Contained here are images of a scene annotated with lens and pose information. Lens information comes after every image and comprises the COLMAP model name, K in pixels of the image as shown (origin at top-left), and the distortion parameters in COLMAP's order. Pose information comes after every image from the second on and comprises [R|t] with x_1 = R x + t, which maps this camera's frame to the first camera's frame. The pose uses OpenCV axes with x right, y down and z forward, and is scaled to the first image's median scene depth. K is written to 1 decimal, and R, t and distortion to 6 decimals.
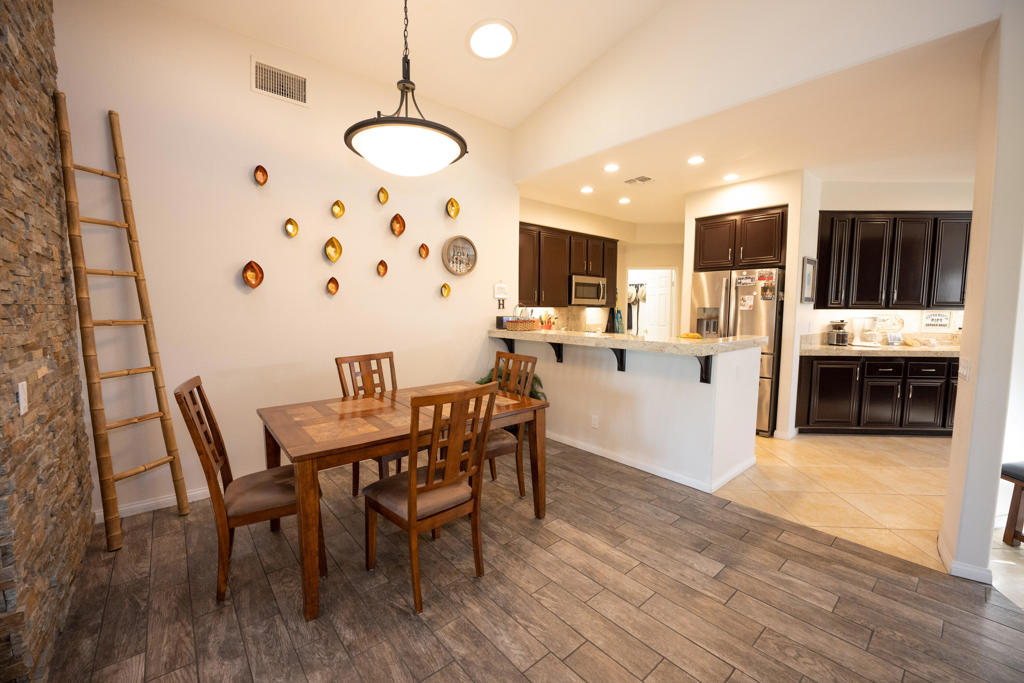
lens RADIAL K [[410.4, 0, 510.0], [0, 410.4, 343.3], [0, 0, 1]] dist [-0.022959, 0.000868]
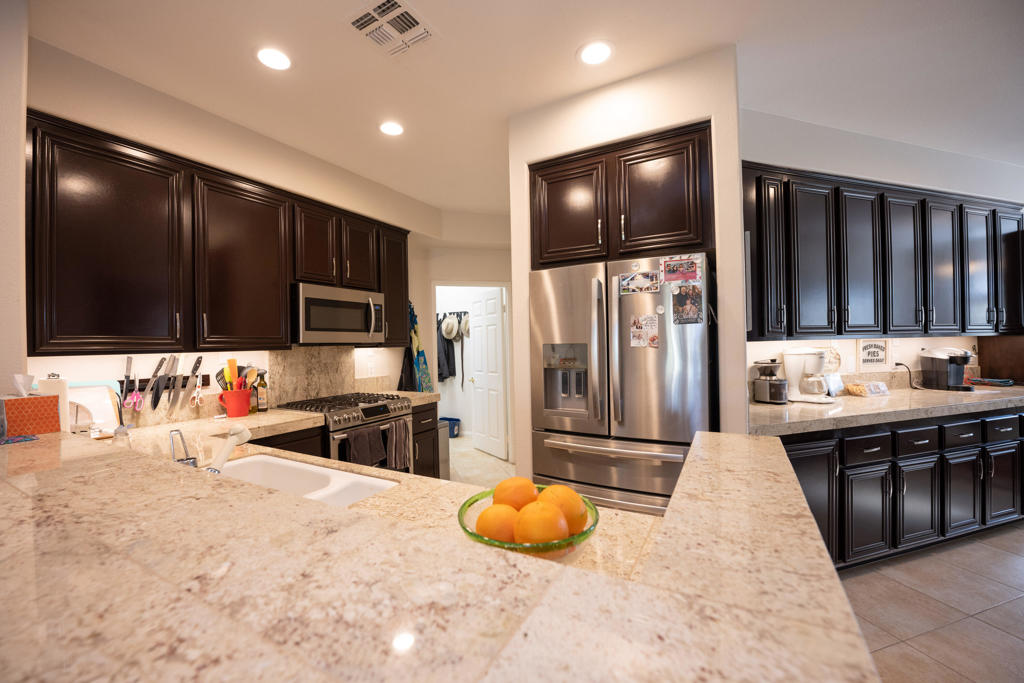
lens RADIAL K [[410.4, 0, 510.0], [0, 410.4, 343.3], [0, 0, 1]] dist [-0.022959, 0.000868]
pose [[0.935286, -0.023273, 0.353127, 0.322709], [0.055434, 0.995152, -0.081234, -0.065614], [-0.349525, 0.095552, 0.932042, 0.719535]]
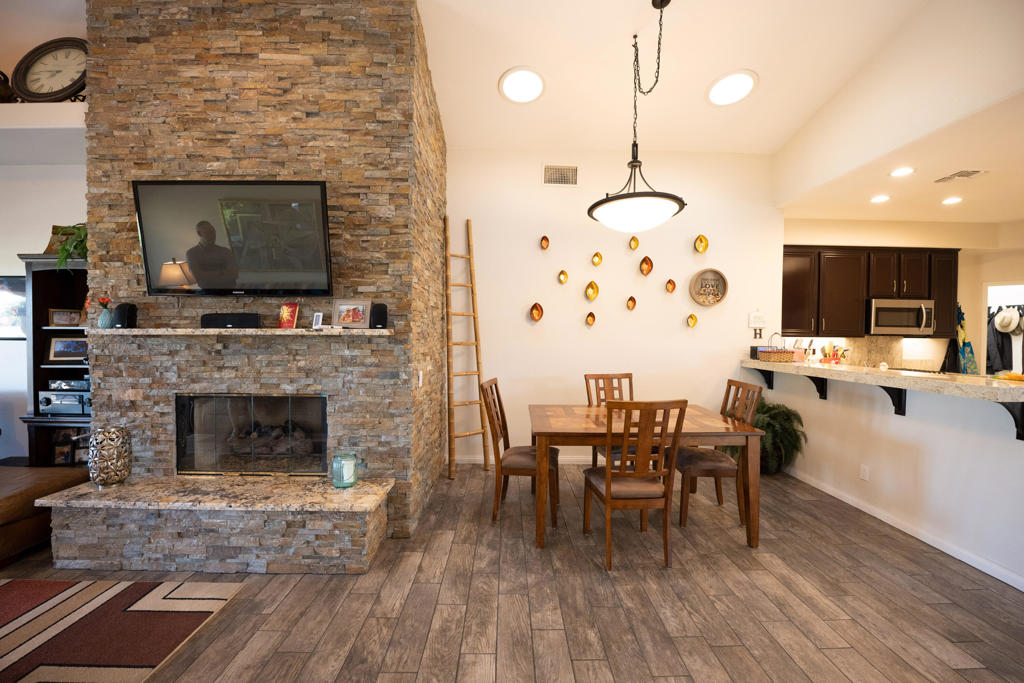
lens RADIAL K [[410.4, 0, 510.0], [0, 410.4, 343.3], [0, 0, 1]] dist [-0.022959, 0.000868]
pose [[0.769796, 0.017793, -0.638042, 0.167791], [-0.062270, 0.996937, -0.047327, 0.010374], [0.635246, 0.076163, 0.768545, -0.122057]]
